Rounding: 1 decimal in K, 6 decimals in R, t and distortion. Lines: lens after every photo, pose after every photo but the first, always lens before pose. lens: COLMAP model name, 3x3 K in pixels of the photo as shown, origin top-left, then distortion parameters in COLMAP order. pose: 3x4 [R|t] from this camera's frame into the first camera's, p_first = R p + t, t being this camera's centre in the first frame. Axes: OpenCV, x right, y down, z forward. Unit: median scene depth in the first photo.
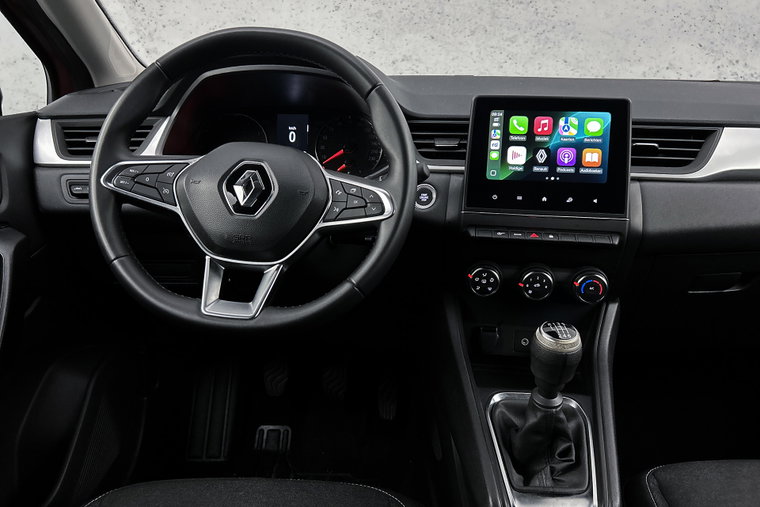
lens RADIAL K [[572.7, 0, 382.9], [0, 572.7, 252.7], [0, 0, 1]] dist [0.060194, -0.078351]
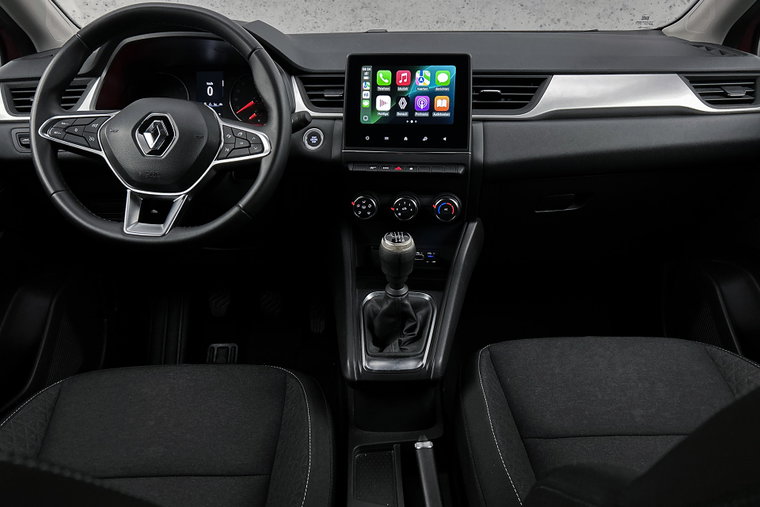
lens RADIAL K [[572.7, 0, 381.2], [0, 572.7, 254.3], [0, 0, 1]] dist [0.060194, -0.078351]
pose [[0.999254, -0.032814, 0.020371, 0.191001], [0.030898, 0.995628, 0.088152, 0.045045], [-0.023175, -0.087456, 0.995899, -0.256504]]
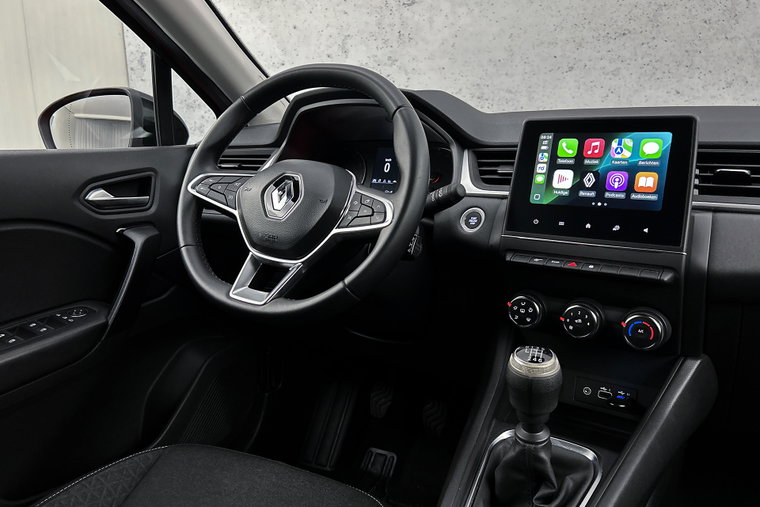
lens RADIAL K [[572.7, 0, 375.7], [0, 572.7, 252.1], [0, 0, 1]] dist [0.060194, -0.078351]
pose [[0.901437, 0.069826, -0.427242, 0.366087], [-0.116743, 0.989553, -0.084589, 0.064397], [0.416872, 0.126130, 0.900172, 0.037743]]
